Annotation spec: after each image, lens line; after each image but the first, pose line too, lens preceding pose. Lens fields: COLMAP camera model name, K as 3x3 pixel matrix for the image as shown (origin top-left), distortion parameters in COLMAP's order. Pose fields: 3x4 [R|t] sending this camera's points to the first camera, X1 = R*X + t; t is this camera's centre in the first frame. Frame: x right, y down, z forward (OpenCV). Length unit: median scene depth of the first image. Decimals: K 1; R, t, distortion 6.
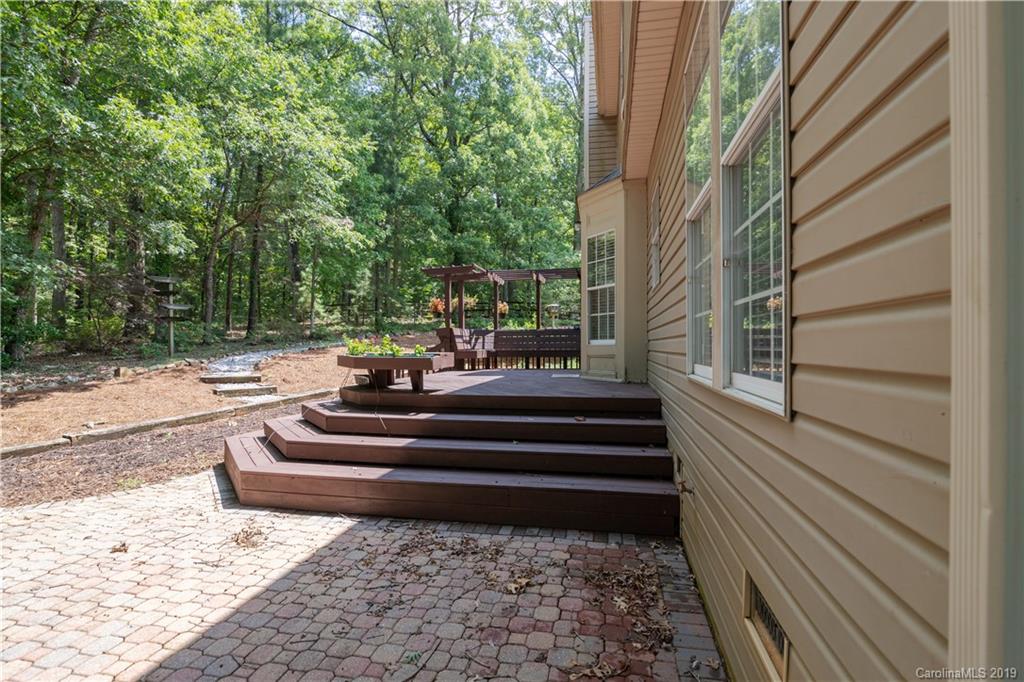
lens RADIAL K [[474.1, 0, 512.8], [0, 474.1, 352.4], [0, 0, 1]] dist [-0.002749, 0.000004]
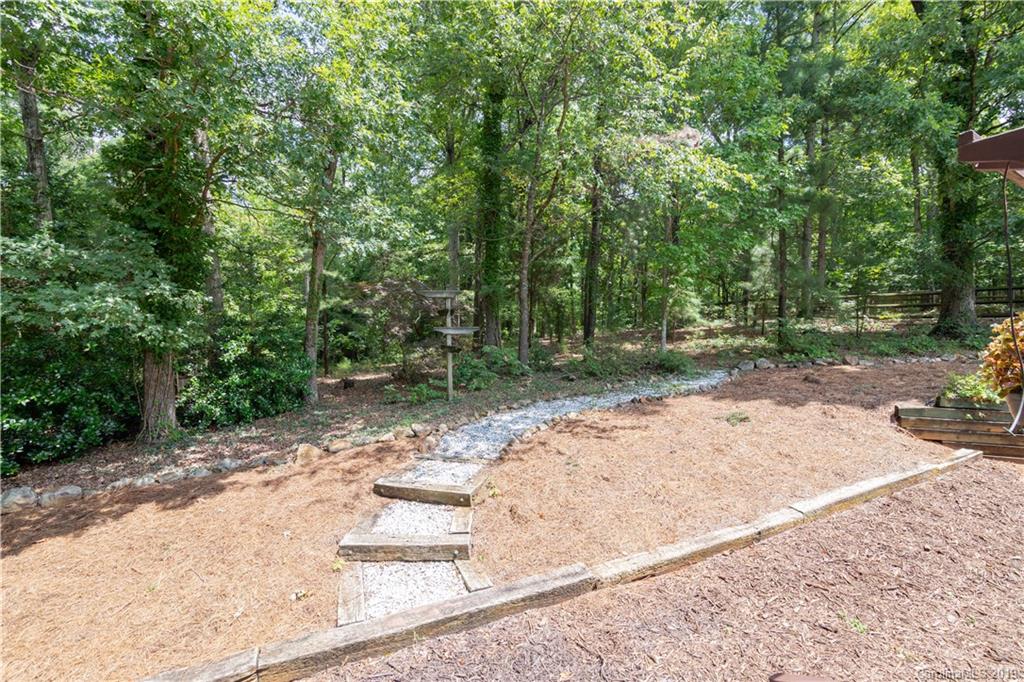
lens RADIAL K [[469.9, 0, 516.3], [0, 469.9, 344.0], [0, 0, 1]] dist [-0.022096, 0.005301]
pose [[0.678681, 0.013484, -0.734310, -0.128898], [-0.013754, 0.999889, 0.005649, -0.077049], [0.734305, 0.006265, 0.678791, 0.558375]]
